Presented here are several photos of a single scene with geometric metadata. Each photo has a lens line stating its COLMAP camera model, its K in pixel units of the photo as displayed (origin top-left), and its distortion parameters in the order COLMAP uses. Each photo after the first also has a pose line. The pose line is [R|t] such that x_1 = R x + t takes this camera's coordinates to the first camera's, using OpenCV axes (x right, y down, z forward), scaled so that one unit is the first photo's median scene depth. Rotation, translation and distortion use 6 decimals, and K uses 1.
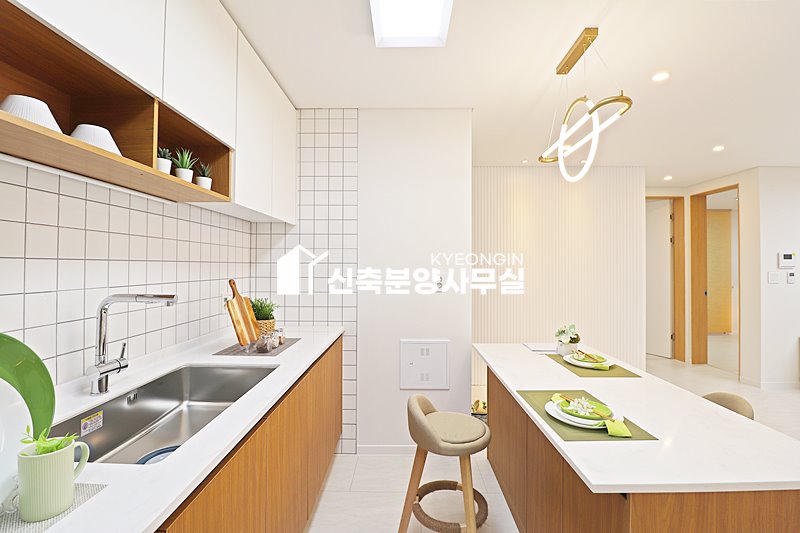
lens RADIAL K [[375.3, 0, 399.1], [0, 375.3, 263.6], [0, 0, 1]] dist [-0.002780, -0.000991]
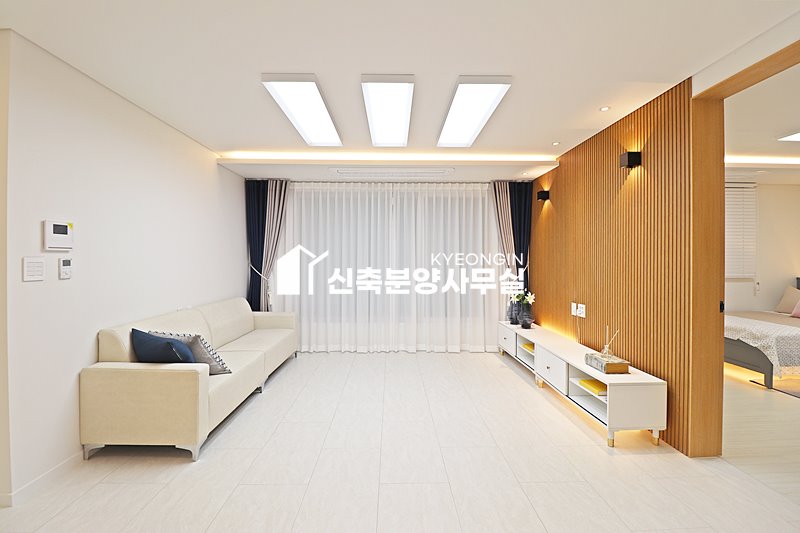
lens RADIAL K [[368.2, 0, 399.6], [0, 368.2, 259.5], [0, 0, 1]] dist [0.010661, -0.018536]
pose [[-0.026681, -0.003157, 0.999639, 0.501361], [-0.010669, 0.999939, 0.002873, 0.017644], [-0.999587, -0.010588, -0.026713, 0.526752]]
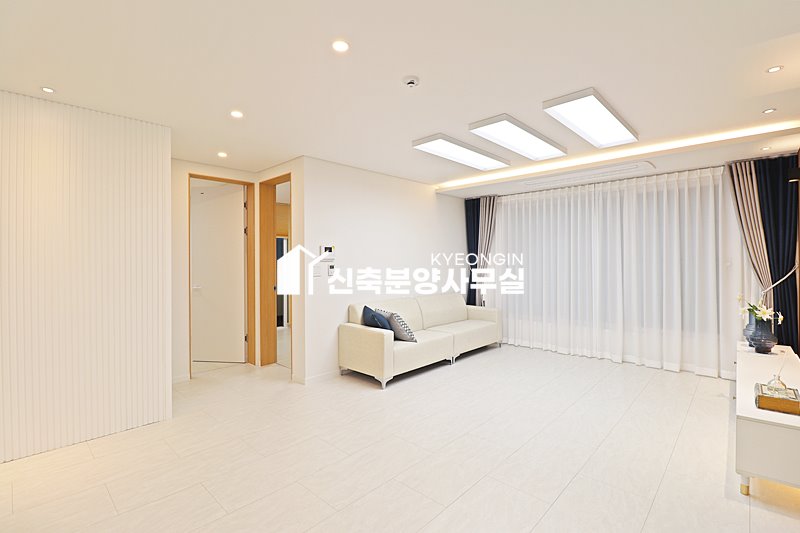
lens RADIAL K [[374.3, 0, 400.9], [0, 374.3, 260.1], [0, 0, 1]] dist [-0.014846, -0.001461]
pose [[0.683142, -0.005644, 0.730264, 0.424023], [0.001884, 0.999980, 0.005967, 0.004385], [-0.730284, -0.002700, 0.683139, 0.152225]]
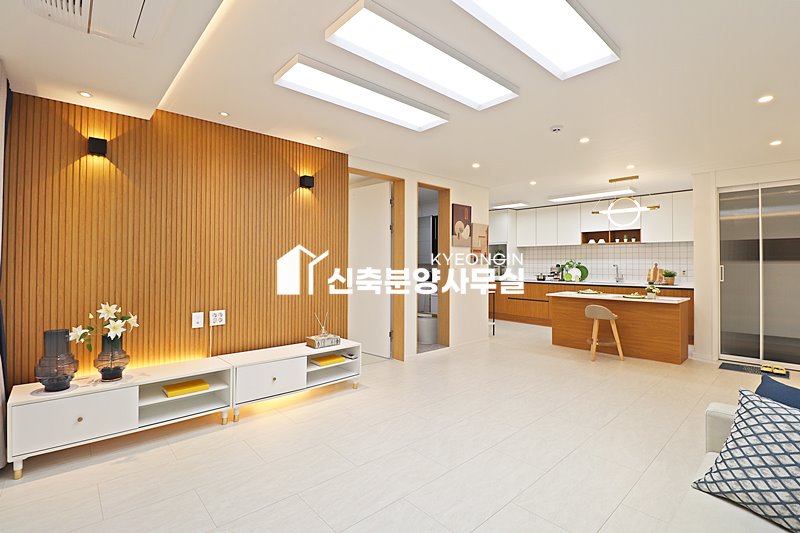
lens RADIAL K [[374.3, 0, 400.9], [0, 374.3, 260.1], [0, 0, 1]] dist [-0.014846, -0.001461]
pose [[-0.735594, -0.011966, -0.677317, 1.642438], [-0.000776, 0.999858, -0.016822, 0.031619], [0.677422, -0.011849, -0.735499, 0.895363]]
